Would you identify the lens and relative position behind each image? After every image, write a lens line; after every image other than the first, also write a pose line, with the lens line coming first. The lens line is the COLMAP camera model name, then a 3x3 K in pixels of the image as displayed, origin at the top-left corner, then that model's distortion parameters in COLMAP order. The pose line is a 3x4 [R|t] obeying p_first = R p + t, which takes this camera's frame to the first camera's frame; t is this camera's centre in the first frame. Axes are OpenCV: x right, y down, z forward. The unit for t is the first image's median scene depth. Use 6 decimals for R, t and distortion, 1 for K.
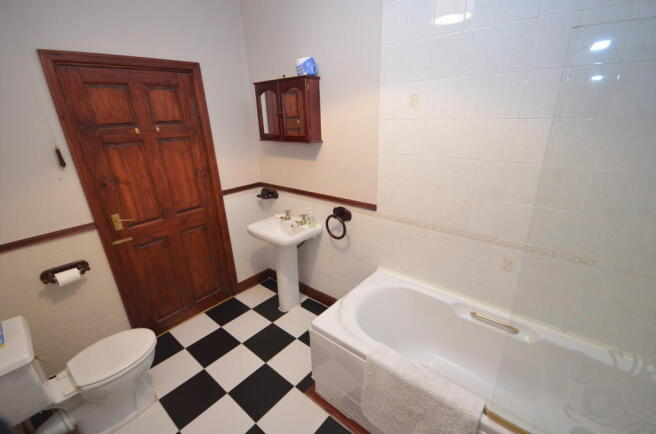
lens RADIAL K [[286.5, 0, 327.5], [0, 286.5, 221.1], [0, 0, 1]] dist [-0.012402, -0.000426]
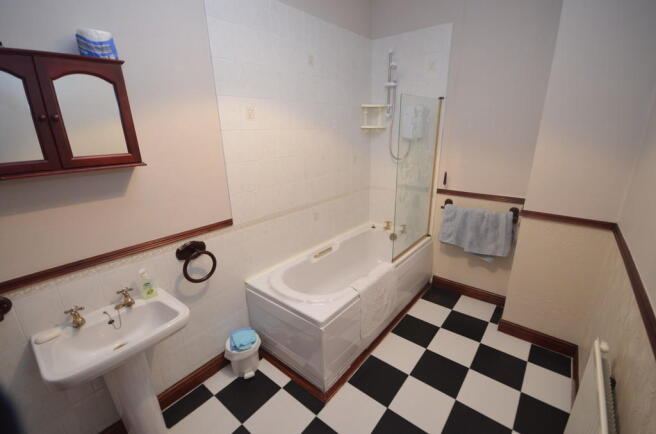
lens RADIAL K [[286.5, 0, 327.5], [0, 286.5, 221.1], [0, 0, 1]] dist [-0.012402, -0.000426]
pose [[-0.014410, -0.274863, 0.961375, -0.839661], [0.380895, 0.887473, 0.259443, -0.194795], [-0.924506, 0.369922, 0.091906, 0.687095]]
